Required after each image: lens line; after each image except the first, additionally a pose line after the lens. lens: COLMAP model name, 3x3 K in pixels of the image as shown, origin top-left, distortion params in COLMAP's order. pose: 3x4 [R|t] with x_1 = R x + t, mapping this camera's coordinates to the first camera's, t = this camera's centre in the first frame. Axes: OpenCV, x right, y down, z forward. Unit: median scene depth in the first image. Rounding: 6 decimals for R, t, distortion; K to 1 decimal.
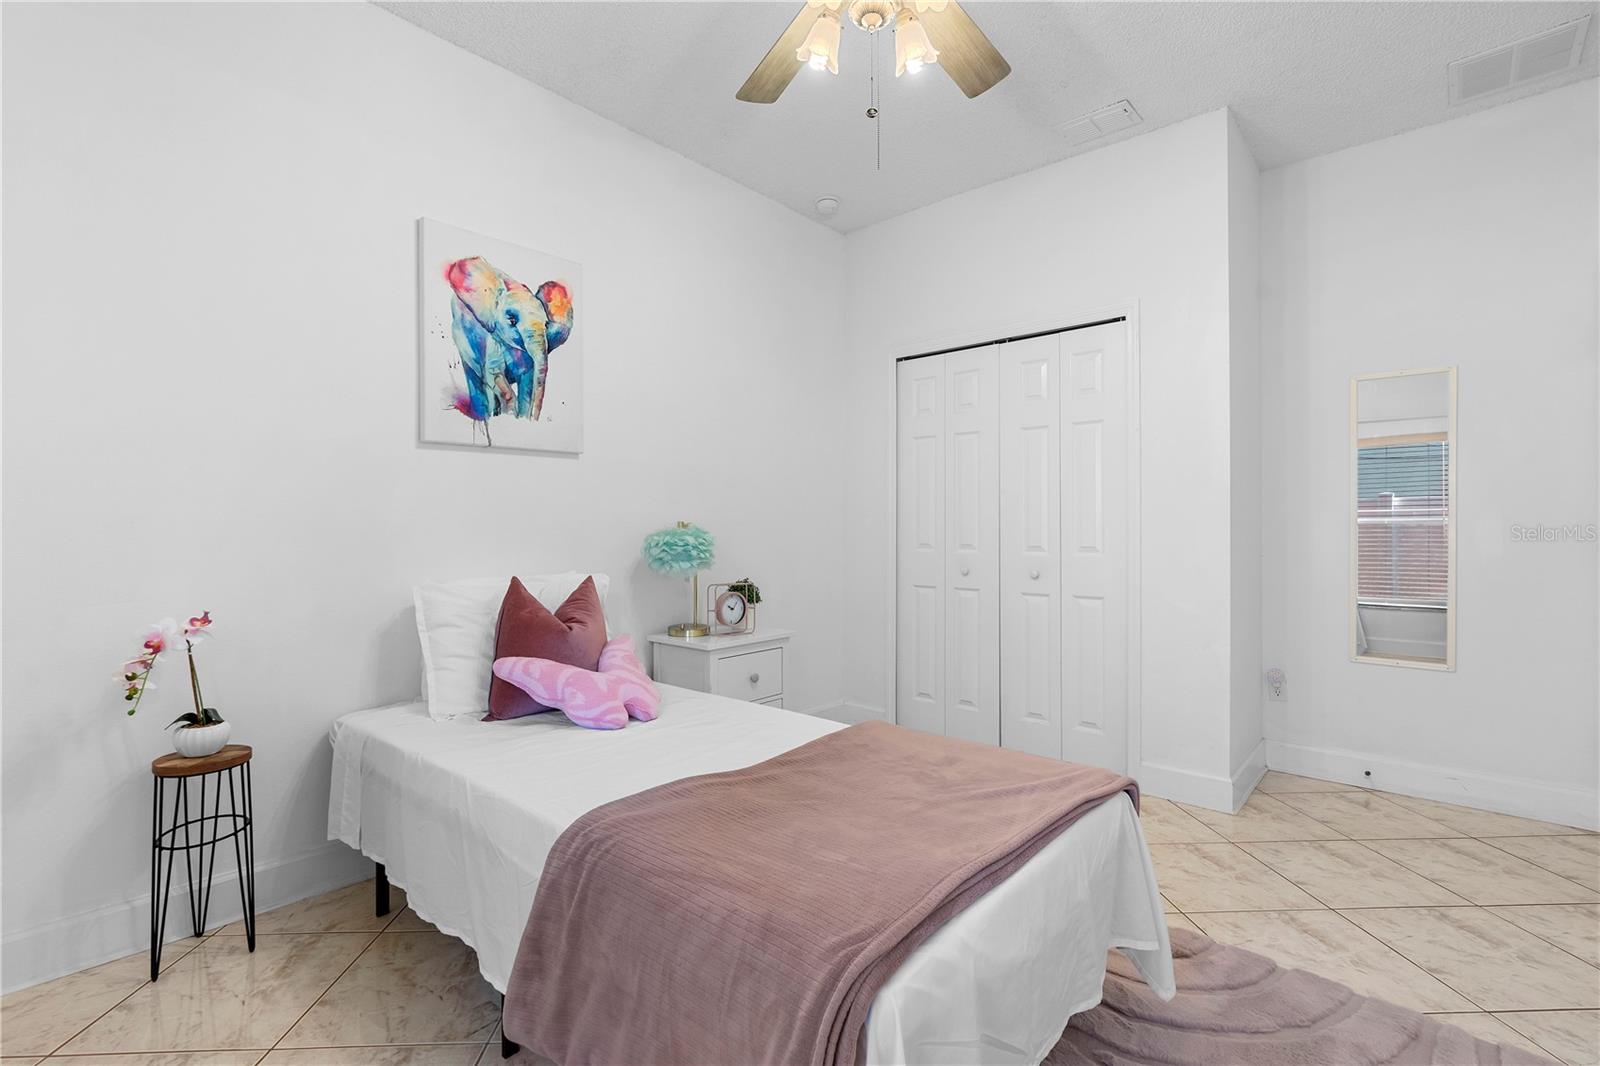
lens RADIAL K [[723.6, 0, 792.7], [0, 723.6, 527.1], [0, 0, 1]] dist [-0.003059, 0.000225]
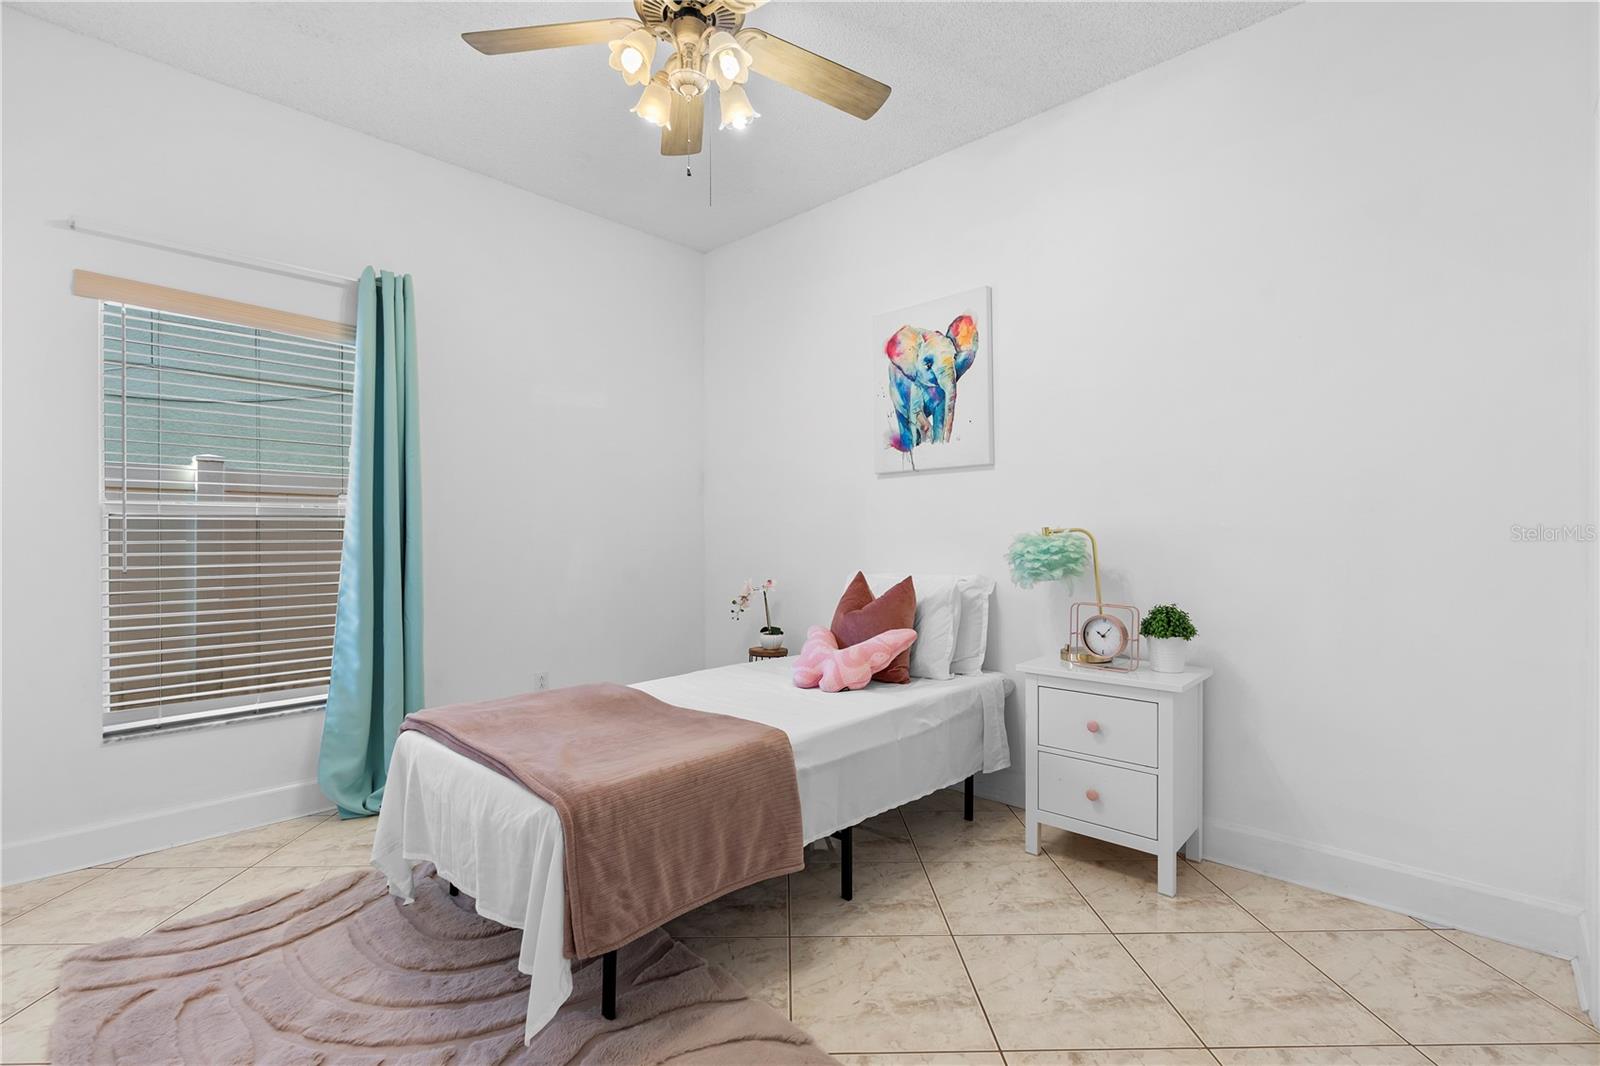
lens RADIAL K [[723.6, 0, 792.7], [0, 723.6, 527.1], [0, 0, 1]] dist [-0.003059, 0.000225]
pose [[-0.011107, 0.011264, -0.999875, 0.848301], [0.025892, 0.999605, 0.010973, -0.030152], [0.999603, -0.025766, -0.011394, 0.779915]]
